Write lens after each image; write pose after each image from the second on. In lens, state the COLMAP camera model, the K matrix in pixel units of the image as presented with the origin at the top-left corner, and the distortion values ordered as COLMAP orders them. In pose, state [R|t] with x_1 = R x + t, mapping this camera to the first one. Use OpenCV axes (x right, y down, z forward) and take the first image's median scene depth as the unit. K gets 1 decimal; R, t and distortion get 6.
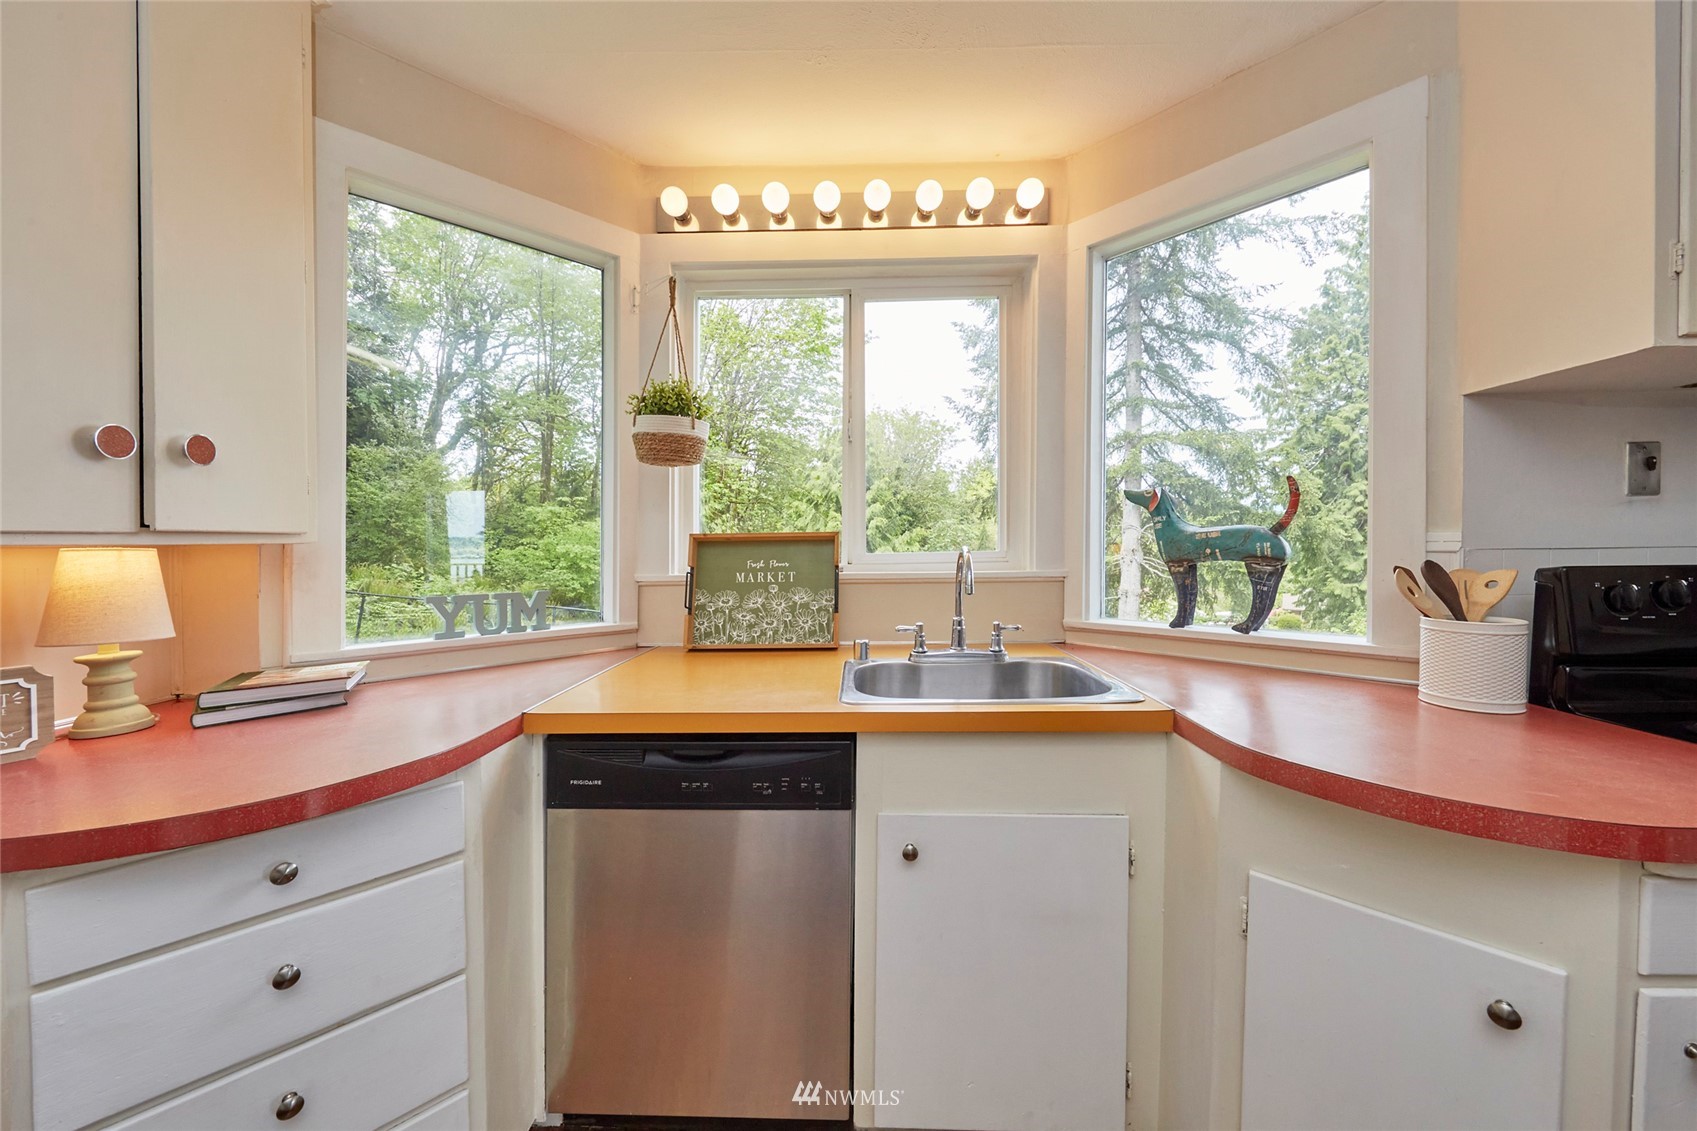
lens RADIAL K [[587.3, 0, 888.0], [0, 587.3, 558.5], [0, 0, 1]] dist [0.009292, -0.006354]
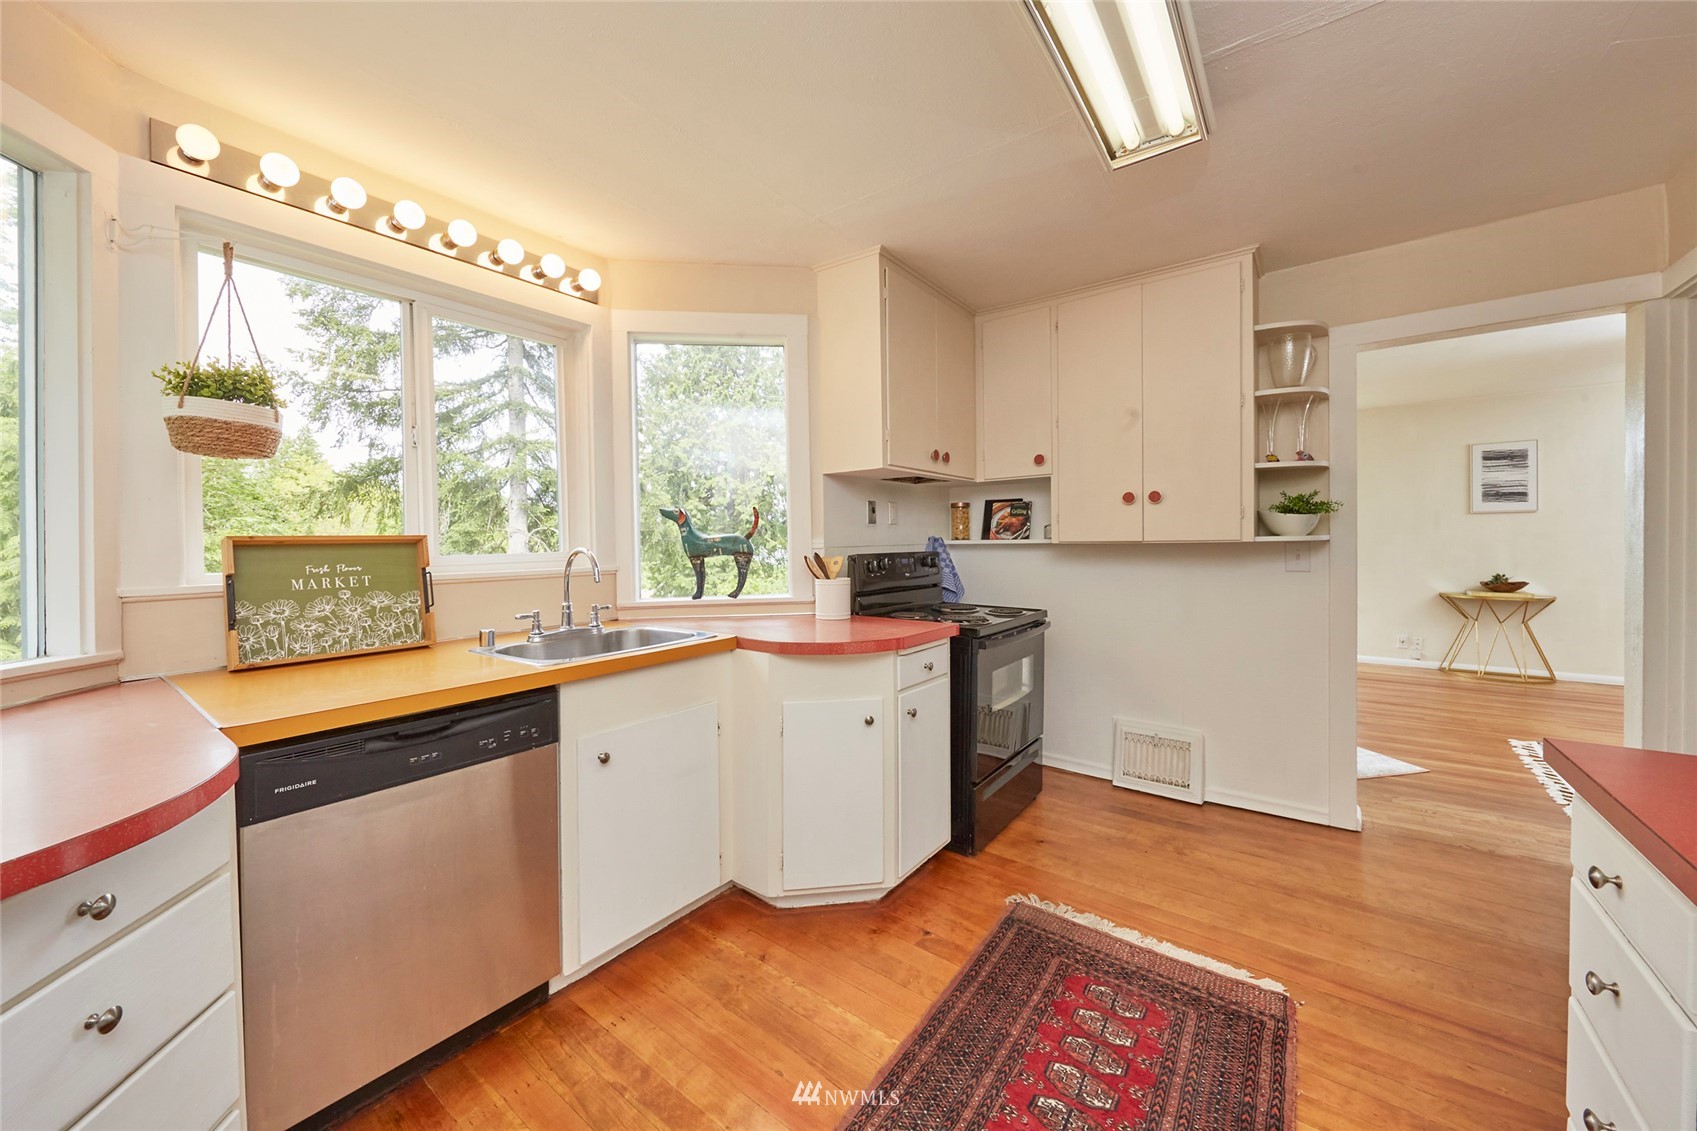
lens RADIAL K [[566.8, 0, 823.3], [0, 566.8, 559.0], [0, 0, 1]] dist [-0.000500, -0.000196]
pose [[0.623764, -0.022341, 0.781294, -0.434873], [0.025975, 0.999632, 0.007846, 0.007348], [-0.781181, 0.015400, 0.624114, -0.187065]]
